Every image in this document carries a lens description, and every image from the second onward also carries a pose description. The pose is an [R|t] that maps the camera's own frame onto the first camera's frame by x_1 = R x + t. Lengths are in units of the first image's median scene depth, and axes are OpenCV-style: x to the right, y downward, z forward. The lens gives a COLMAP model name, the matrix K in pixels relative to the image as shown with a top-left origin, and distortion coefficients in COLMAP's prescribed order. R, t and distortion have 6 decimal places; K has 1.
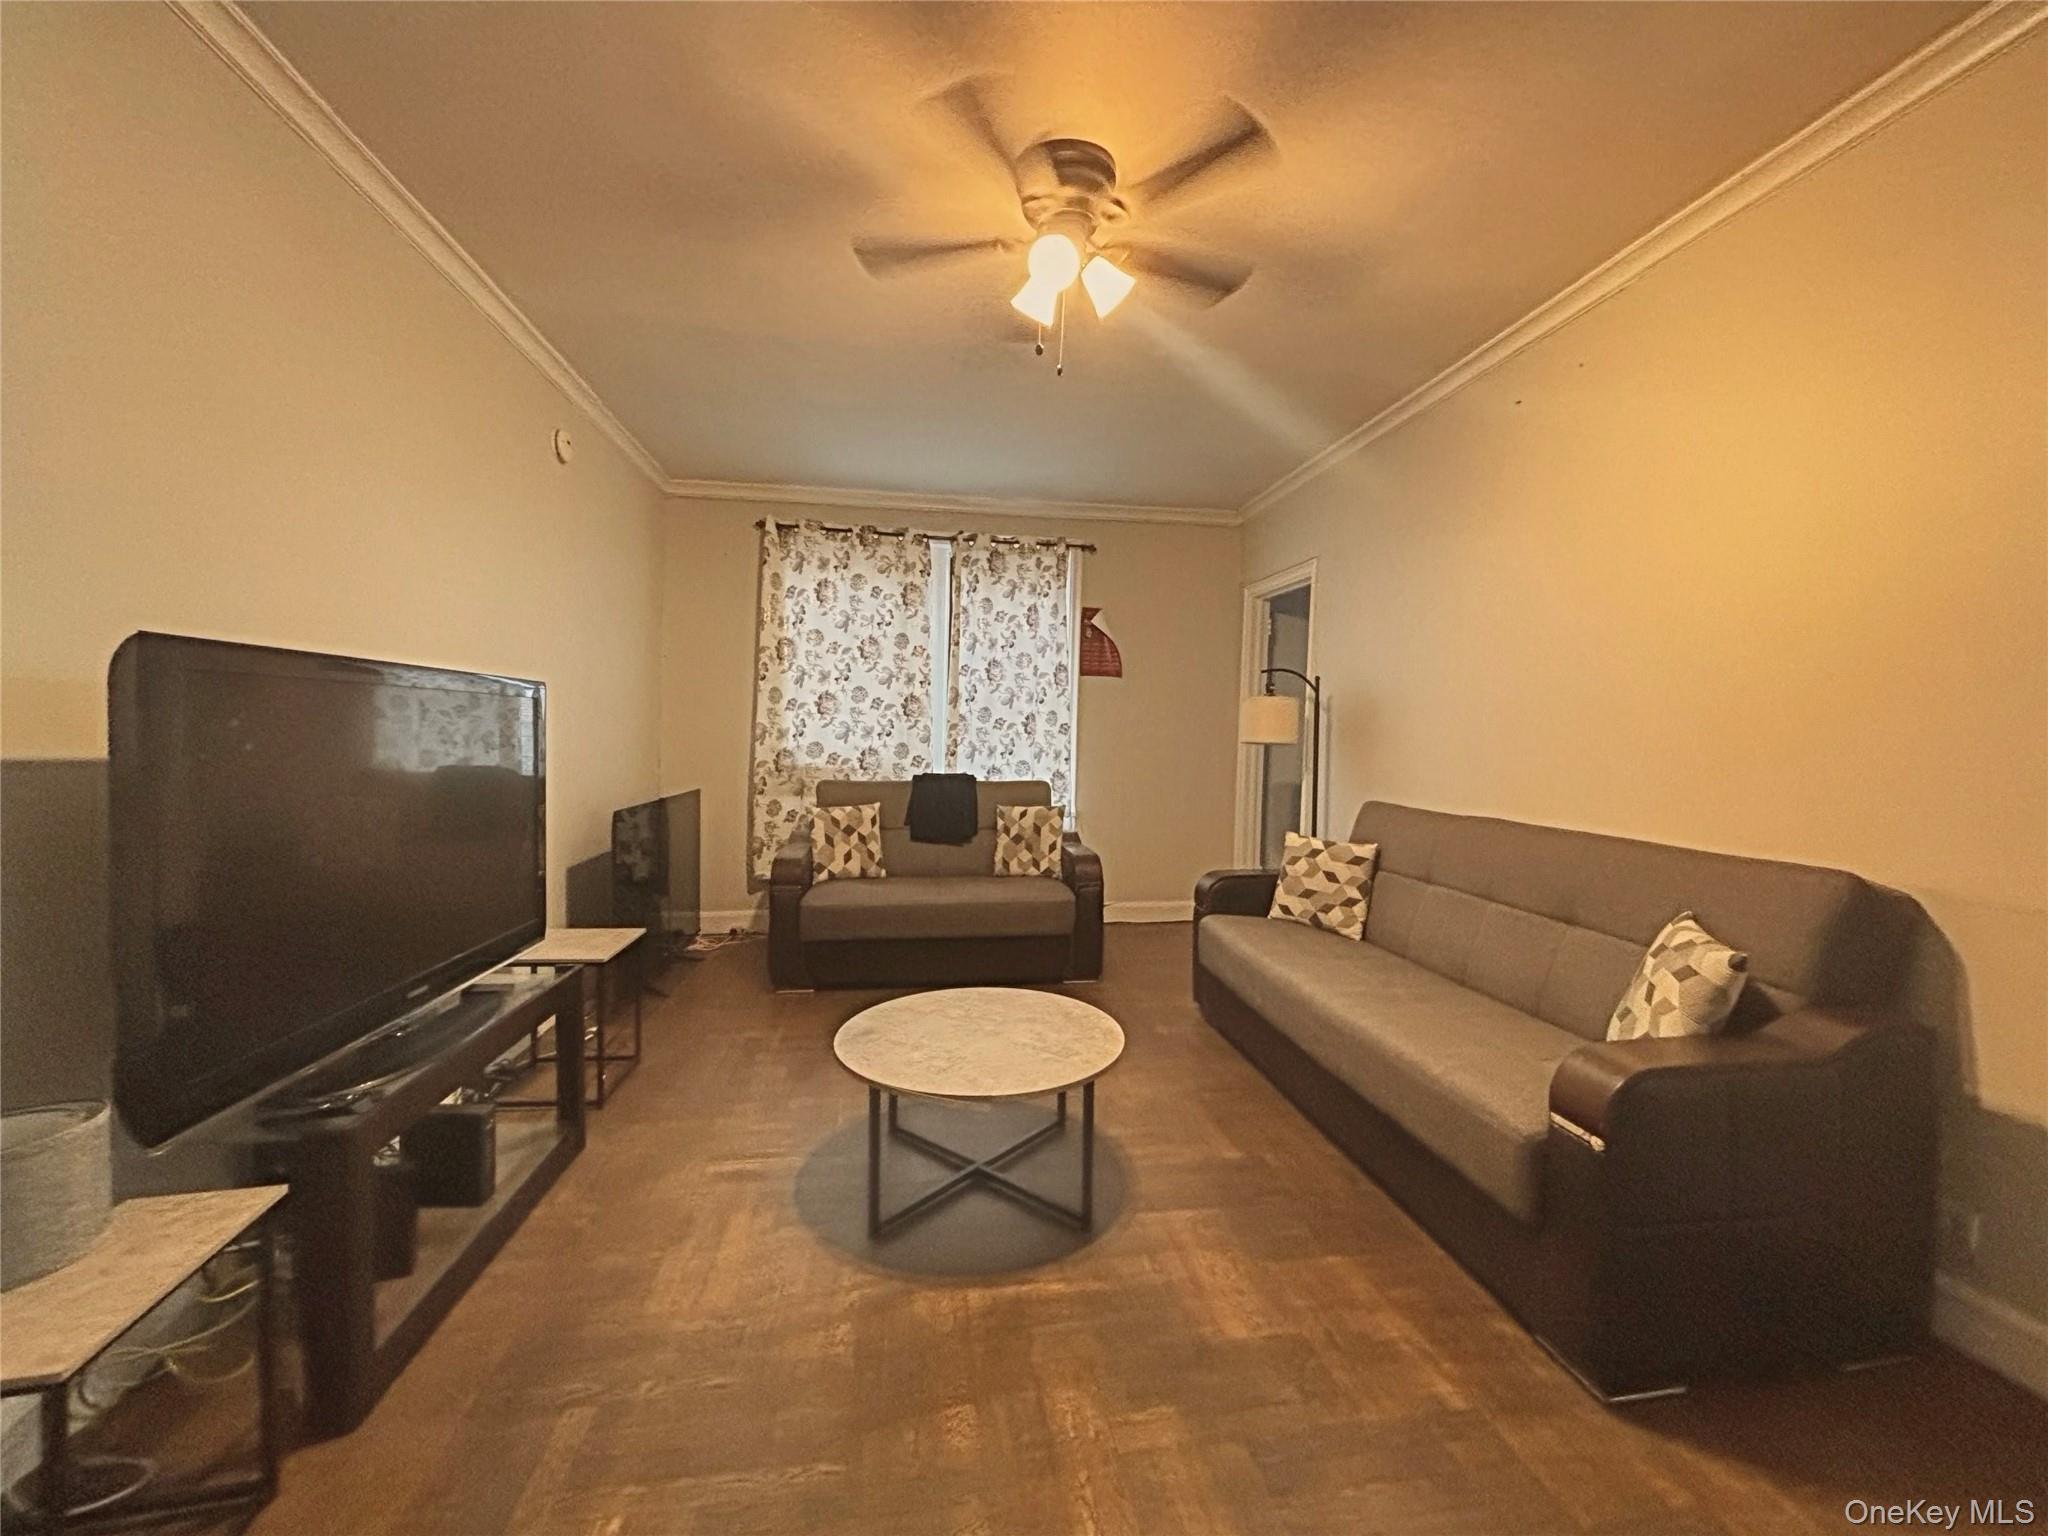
lens RADIAL K [[813.5, 0, 986.0], [0, 813.5, 768.7], [0, 0, 1]] dist [0.045112, 0.000092]
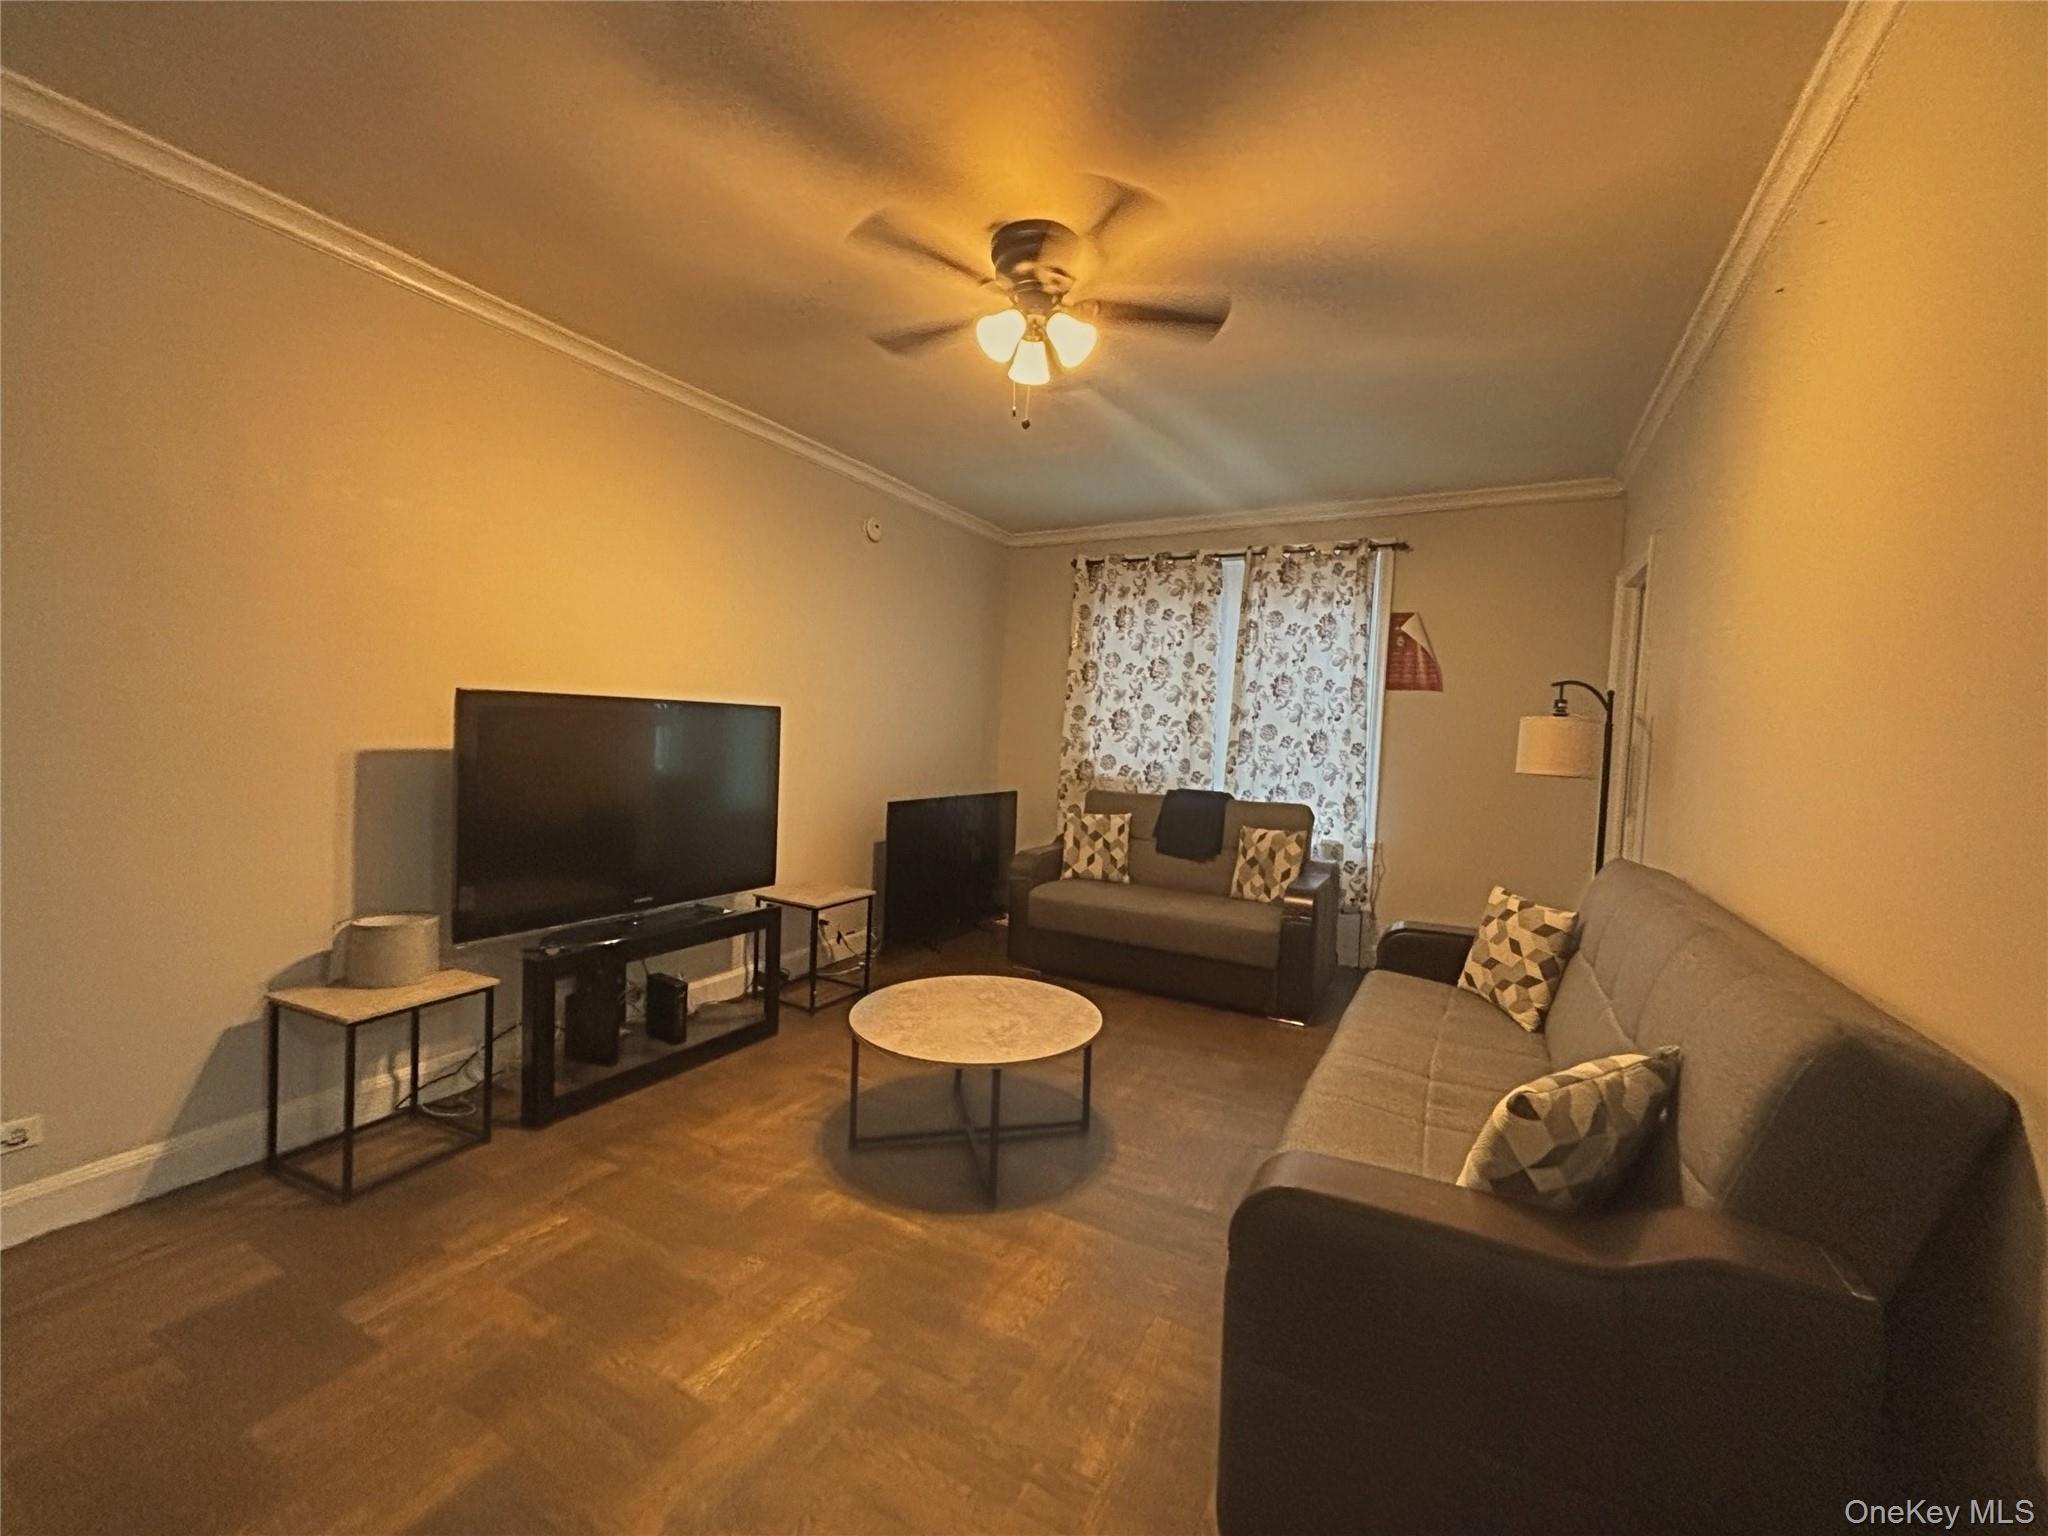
lens RADIAL K [[807.1, 0, 1017.5], [0, 807.1, 766.7], [0, 0, 1]] dist [0.012236, -0.000052]
pose [[0.794129, 0.041061, -0.606360, 0.351165], [-0.051077, 0.998694, 0.000734, -0.011338], [0.605599, 0.030388, 0.795190, 0.061051]]
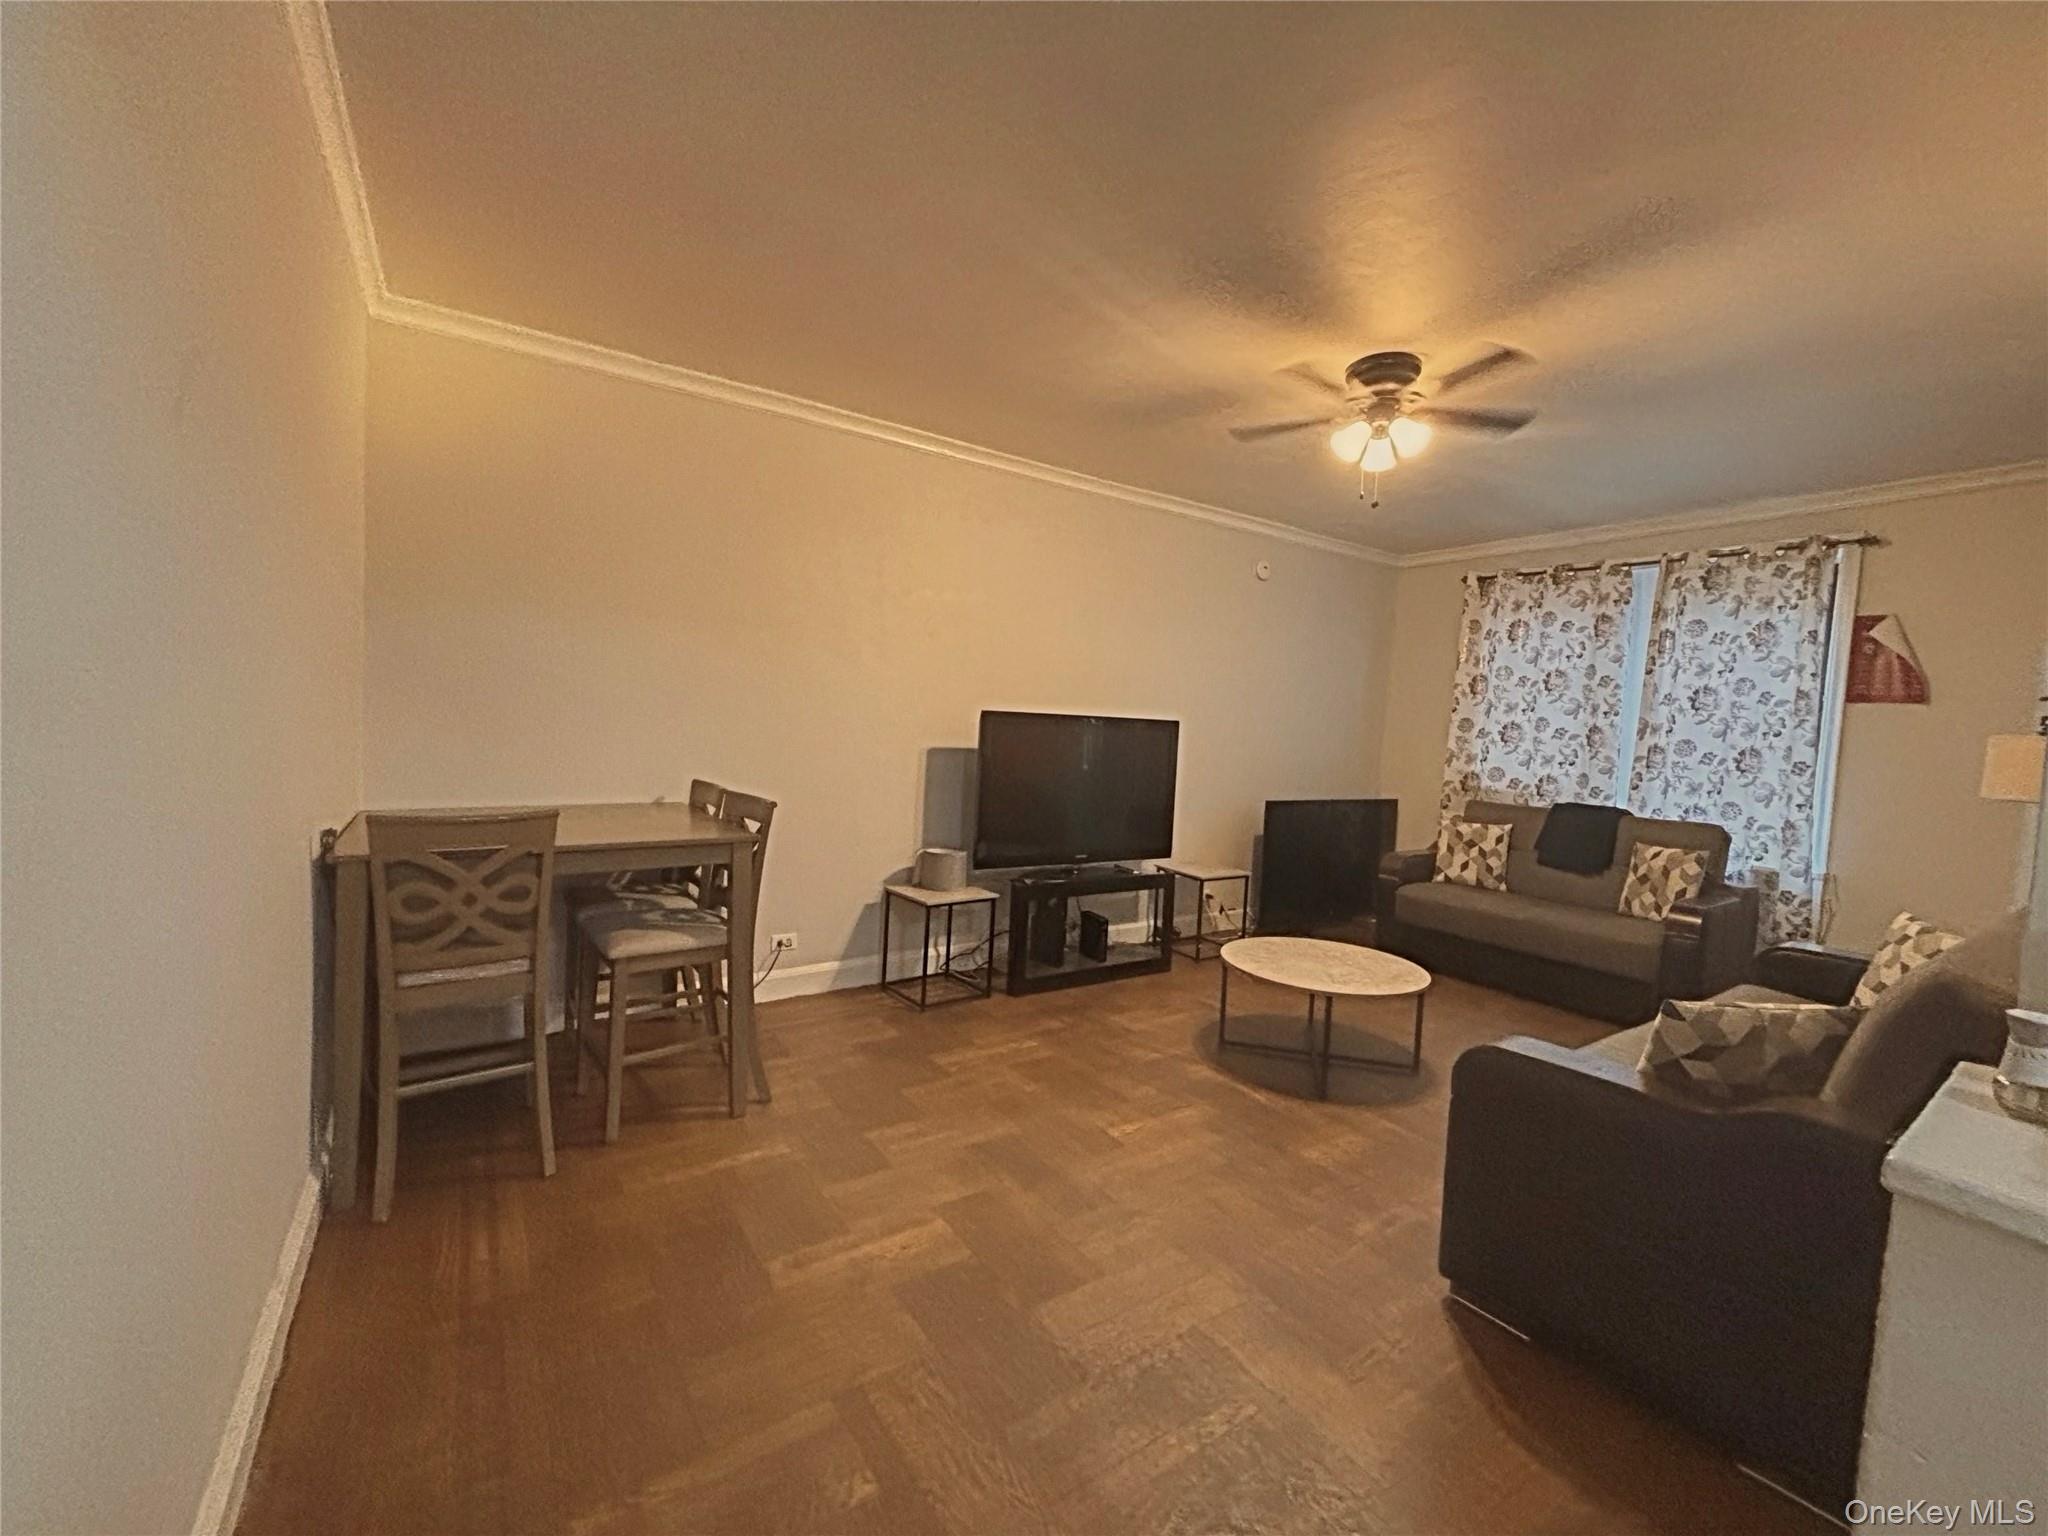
lens RADIAL K [[821.9, 0, 1028.7], [0, 821.9, 760.5], [0, 0, 1]] dist [-0.000192, 0.000906]
pose [[0.430100, 0.047707, -0.901520, 0.522206], [-0.080331, 0.996664, 0.014417, -0.006599], [0.899200, 0.066219, 0.432497, -0.057252]]
